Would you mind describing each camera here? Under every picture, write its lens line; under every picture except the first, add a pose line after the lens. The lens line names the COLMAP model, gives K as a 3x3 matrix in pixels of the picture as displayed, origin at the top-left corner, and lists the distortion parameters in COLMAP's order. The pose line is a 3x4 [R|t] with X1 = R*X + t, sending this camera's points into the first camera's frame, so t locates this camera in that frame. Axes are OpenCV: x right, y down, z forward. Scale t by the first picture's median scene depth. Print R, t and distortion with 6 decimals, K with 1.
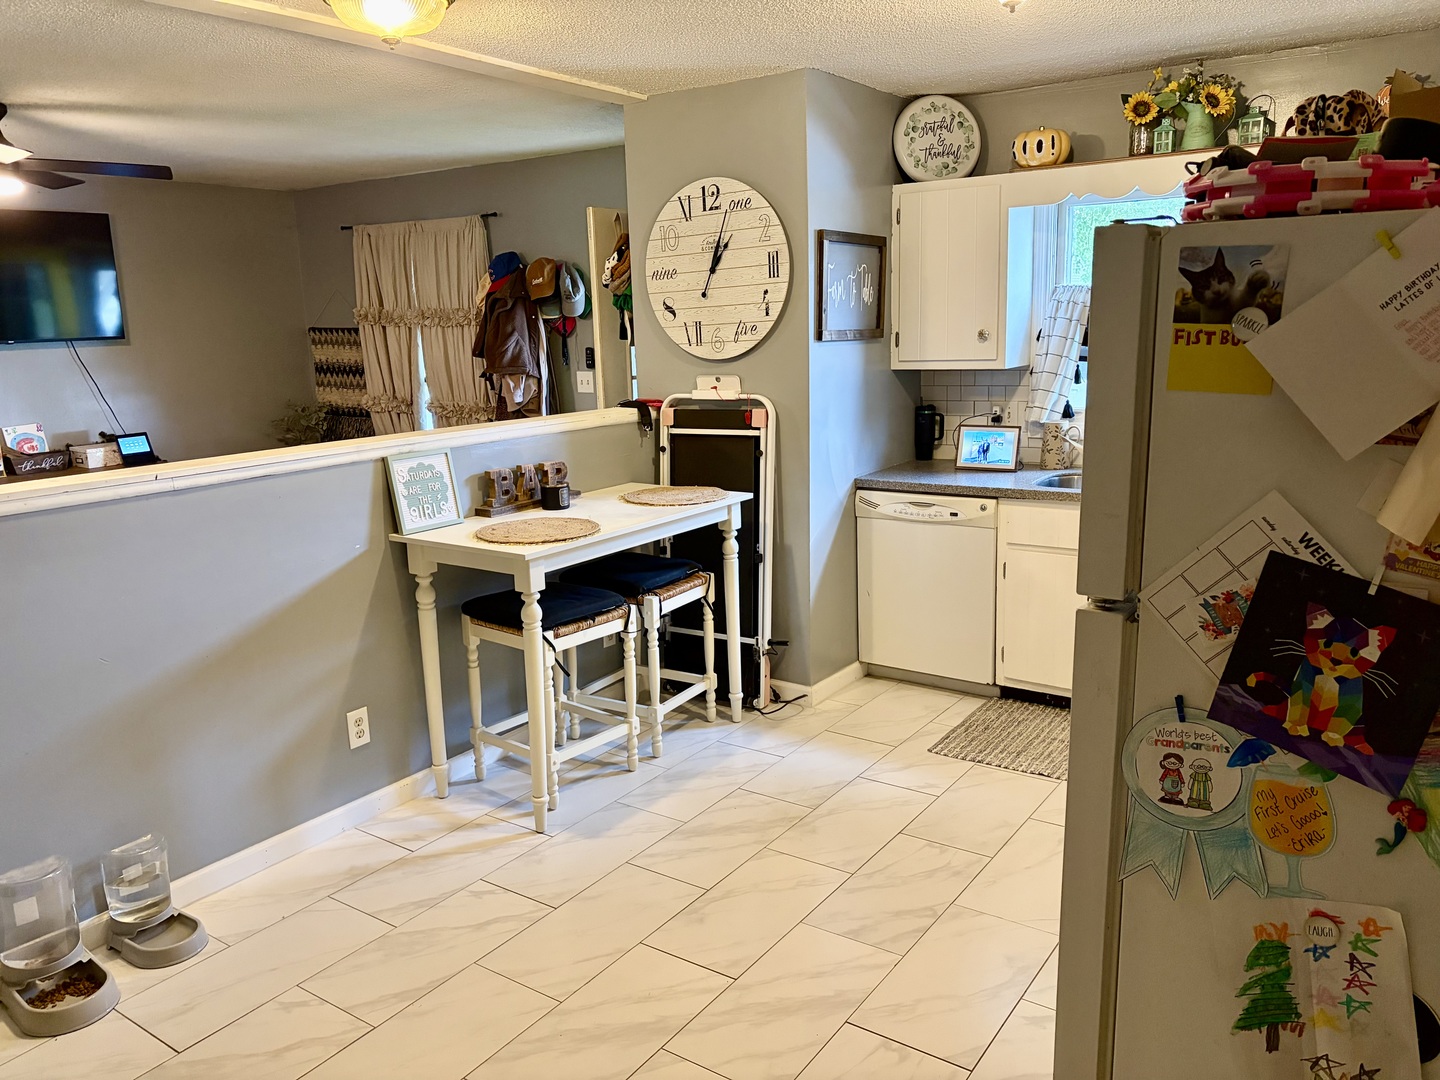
lens RADIAL K [[1094.1, 0, 714.1], [0, 1094.1, 555.8], [0, 0, 1]] dist [0.060843, -0.069457]
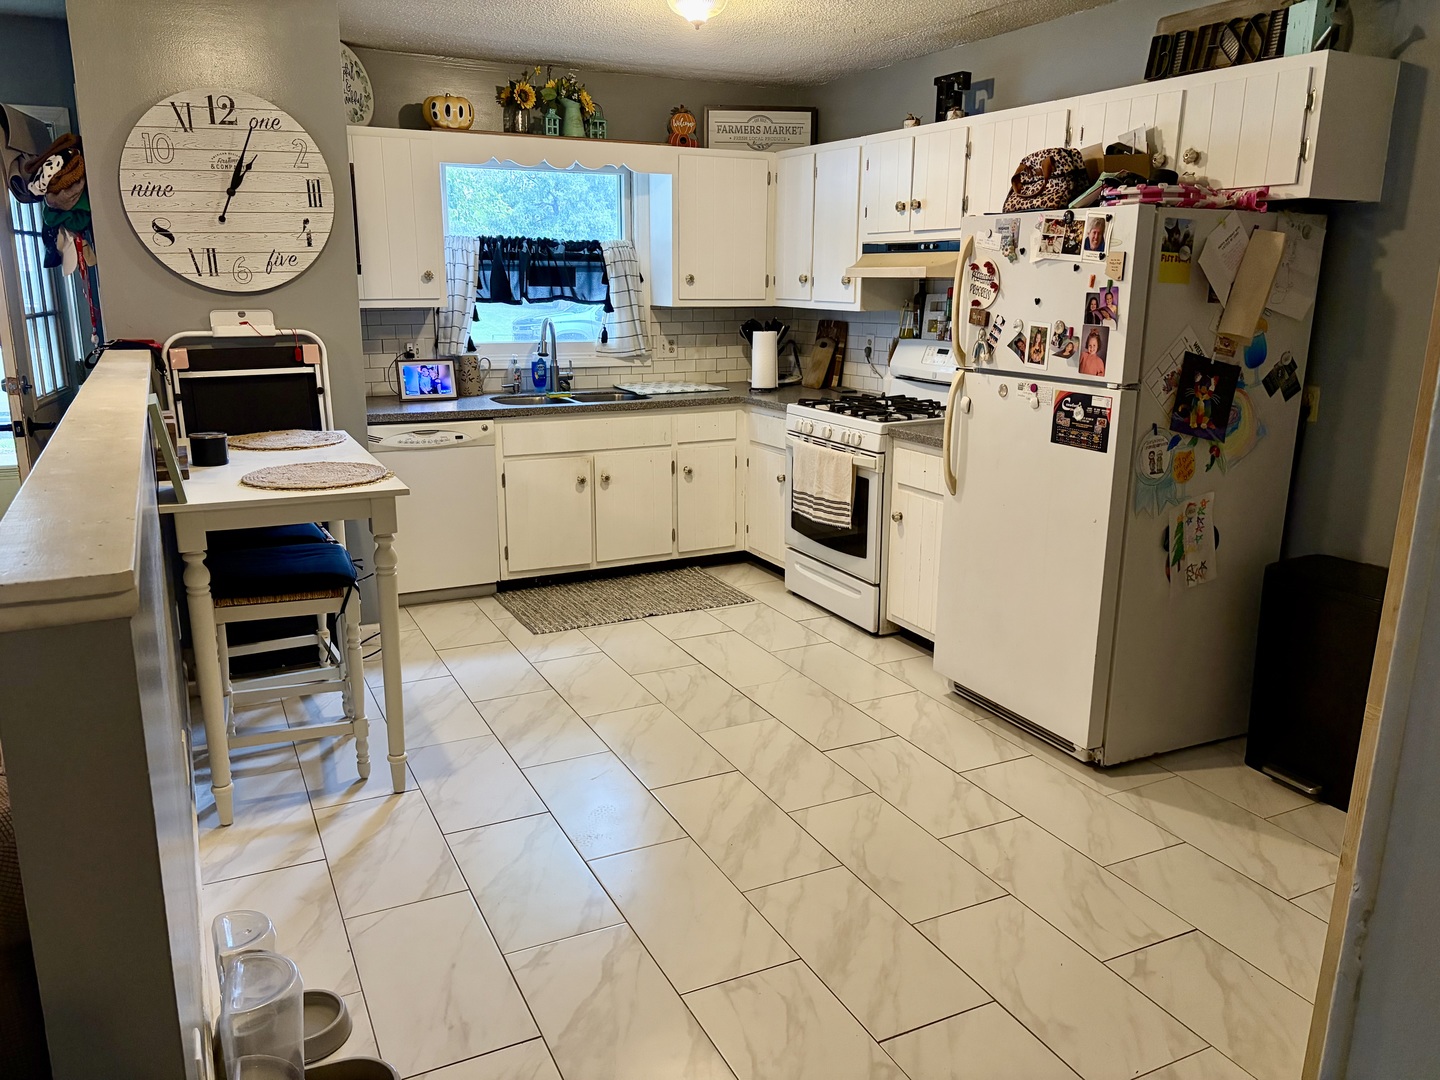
lens RADIAL K [[1098.1, 0, 724.0], [0, 1098.1, 544.7], [0, 0, 1]] dist [0.061000, -0.066819]
pose [[0.467418, -0.178600, 0.865807, -0.658548], [0.169455, 0.979320, 0.110533, -0.008922], [-0.867643, 0.095051, 0.488017, 0.233788]]
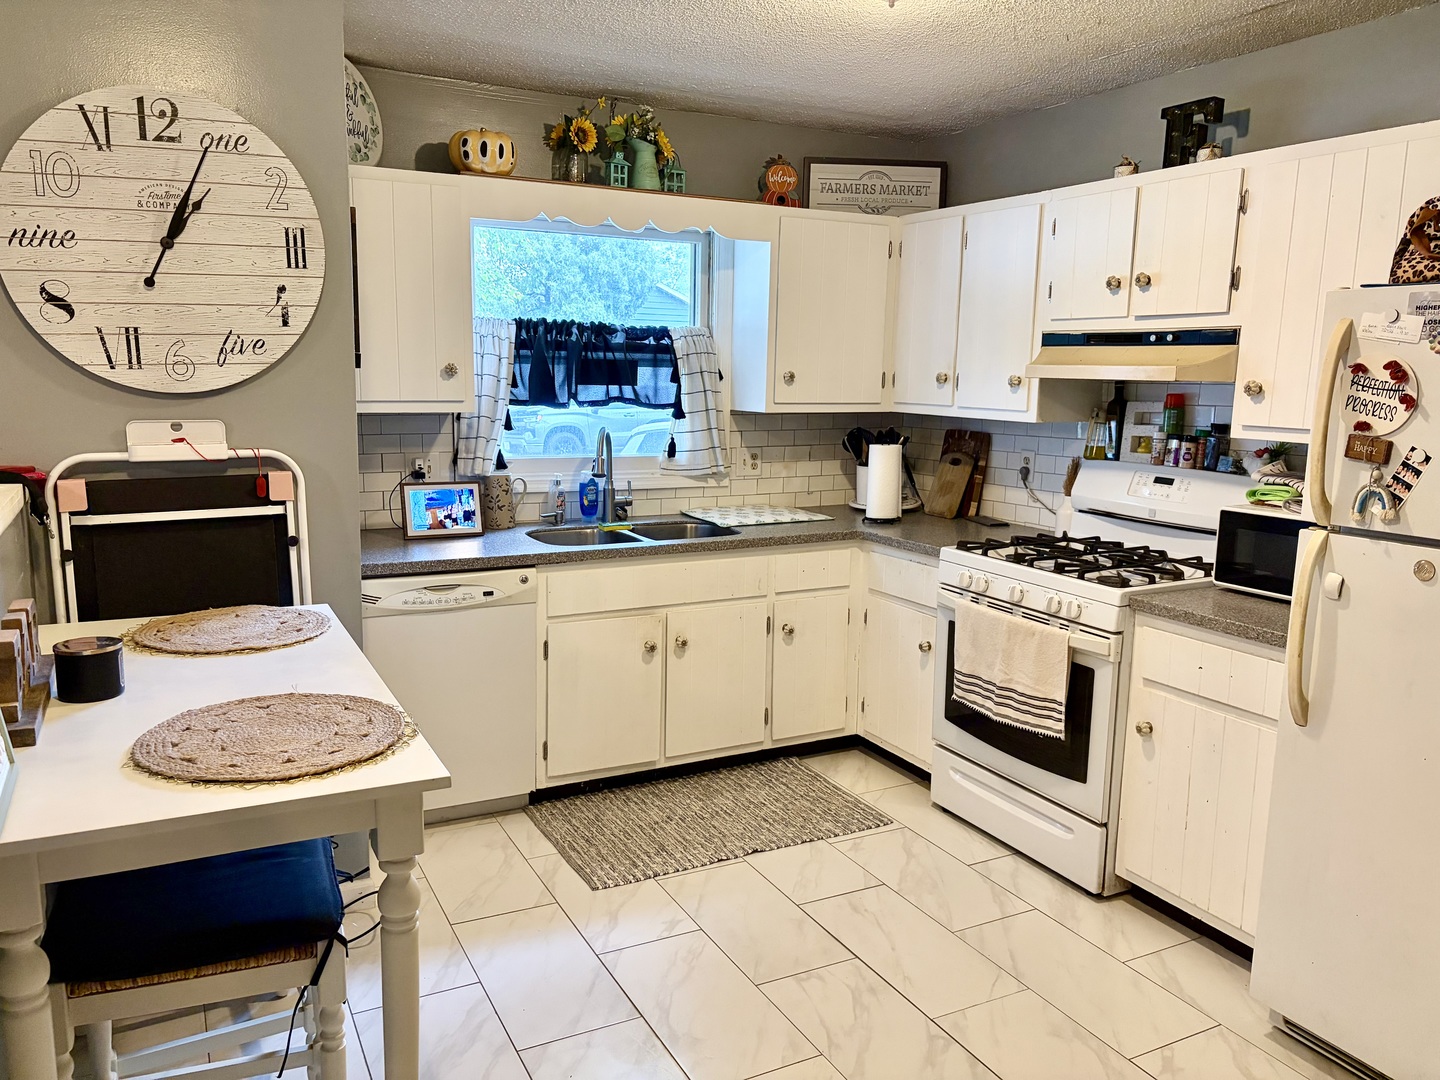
lens RADIAL K [[1109.3, 0, 720.0], [0, 1109.3, 540.0], [0, 0, 1]] dist [0.121393, -0.163271]
pose [[0.454075, -0.100576, 0.885268, -0.422958], [0.159484, 0.986735, 0.030301, -0.074955], [-0.876573, 0.127427, 0.464092, 0.483844]]
